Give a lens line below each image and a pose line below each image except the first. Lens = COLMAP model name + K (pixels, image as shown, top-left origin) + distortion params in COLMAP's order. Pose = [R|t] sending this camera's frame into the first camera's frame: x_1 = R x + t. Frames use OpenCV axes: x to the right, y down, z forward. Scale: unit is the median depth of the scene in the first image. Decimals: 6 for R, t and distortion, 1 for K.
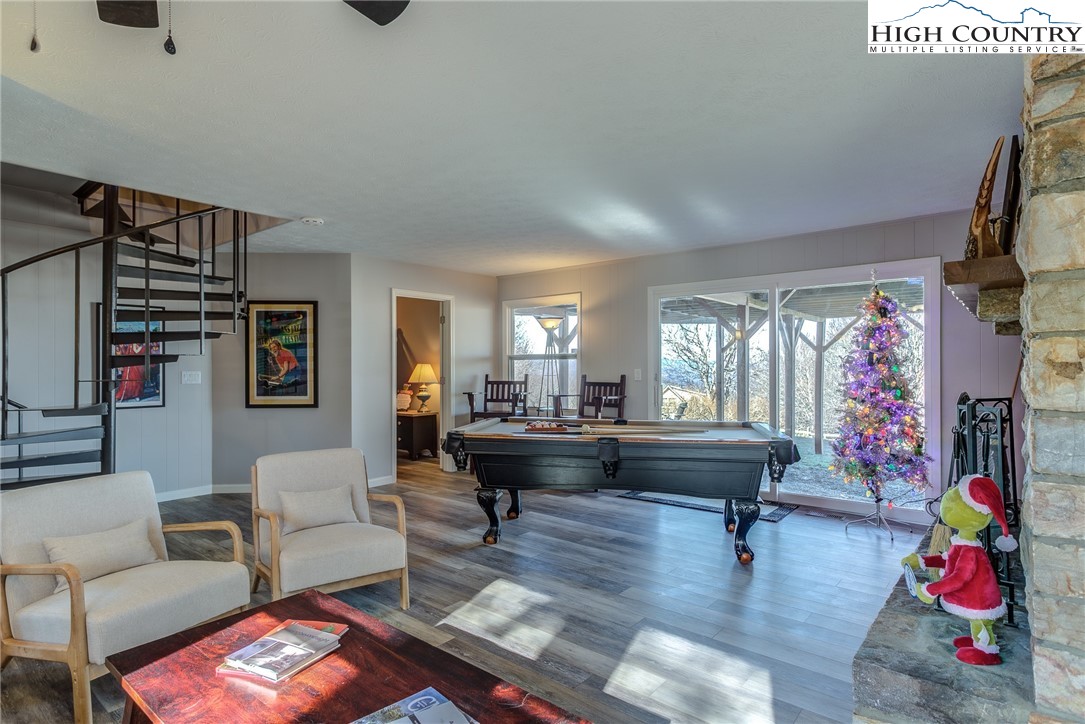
lens RADIAL K [[576.4, 0, 536.6], [0, 576.4, 366.5], [0, 0, 1]] dist [0.005505, -0.000145]
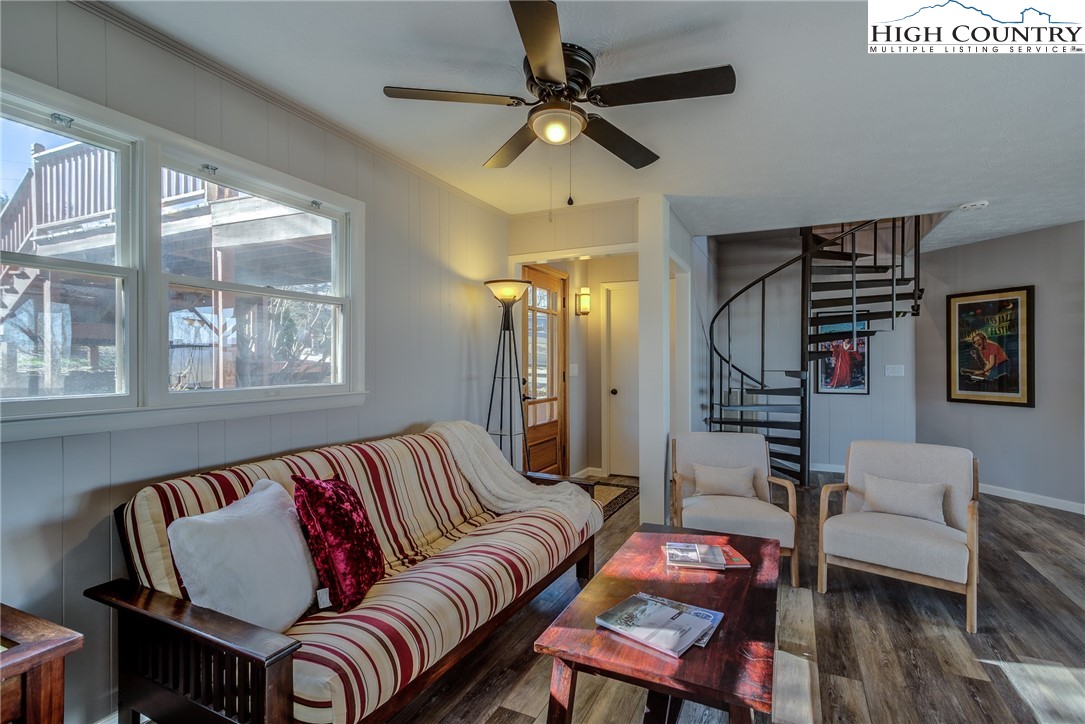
lens RADIAL K [[524.7, 0, 544.2], [0, 524.7, 362.2], [0, 0, 1]] dist [0.002765, 0.001698]
pose [[0.238601, 0.004082, -0.971109, 0.251655], [0.001619, 0.999988, 0.004601, -0.002747], [0.971116, -0.002670, 0.238591, 0.099637]]
